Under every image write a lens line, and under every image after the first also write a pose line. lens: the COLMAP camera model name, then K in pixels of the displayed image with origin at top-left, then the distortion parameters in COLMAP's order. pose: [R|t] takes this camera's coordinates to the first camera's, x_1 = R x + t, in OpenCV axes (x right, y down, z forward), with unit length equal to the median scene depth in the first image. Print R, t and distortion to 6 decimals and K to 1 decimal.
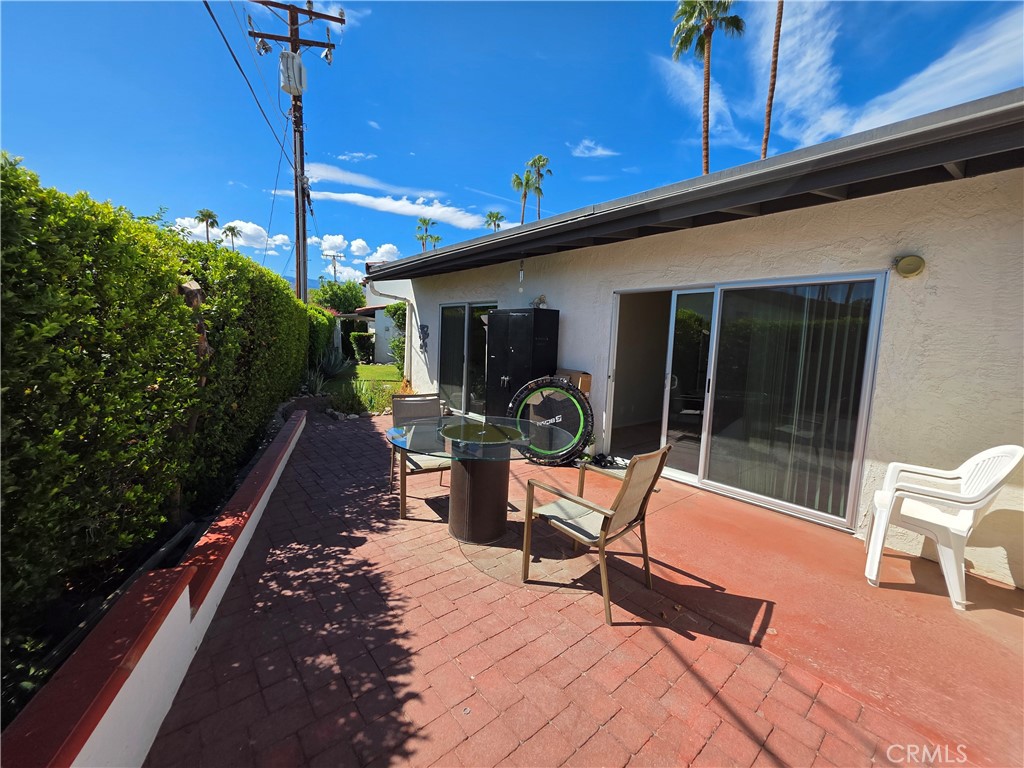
lens RADIAL K [[412.7, 0, 511.4], [0, 412.7, 384.0], [0, 0, 1]] dist [0.000762, 0.000023]
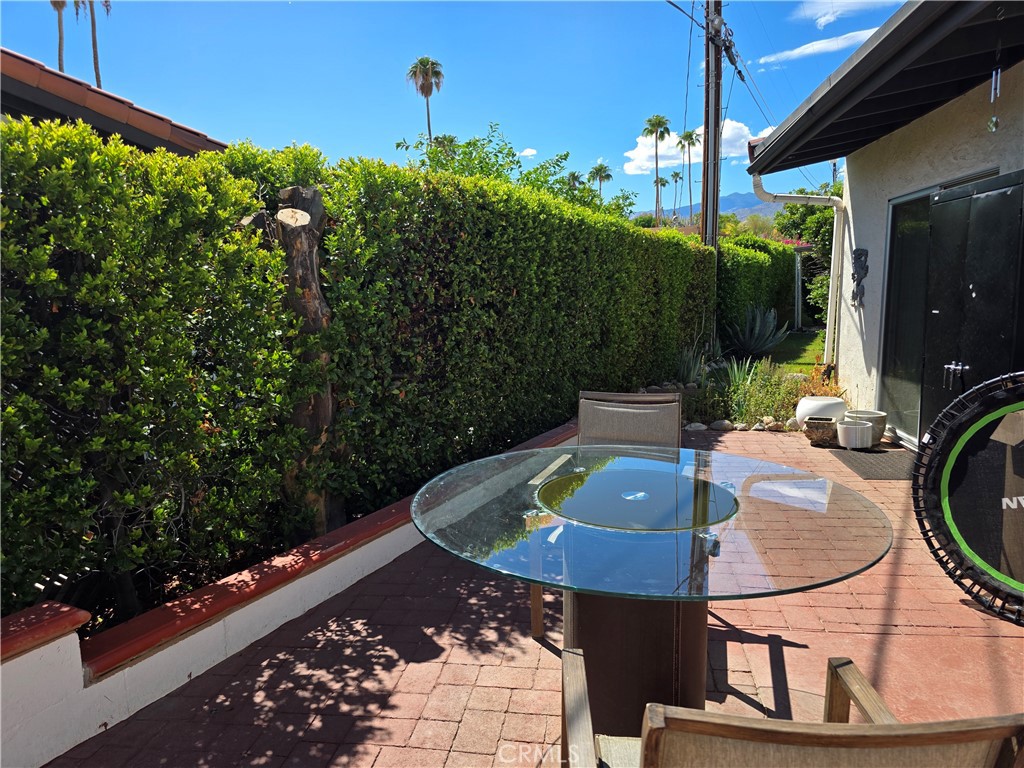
lens RADIAL K [[692.4, 0, 512.0], [0, 692.4, 382.9], [0, 0, 1]] dist [0.034345, -0.000071]
pose [[0.651751, 0.051406, -0.756689, 0.373217], [-0.034922, 0.998676, 0.037766, -0.016778], [0.757628, 0.001811, 0.652684, 0.462143]]
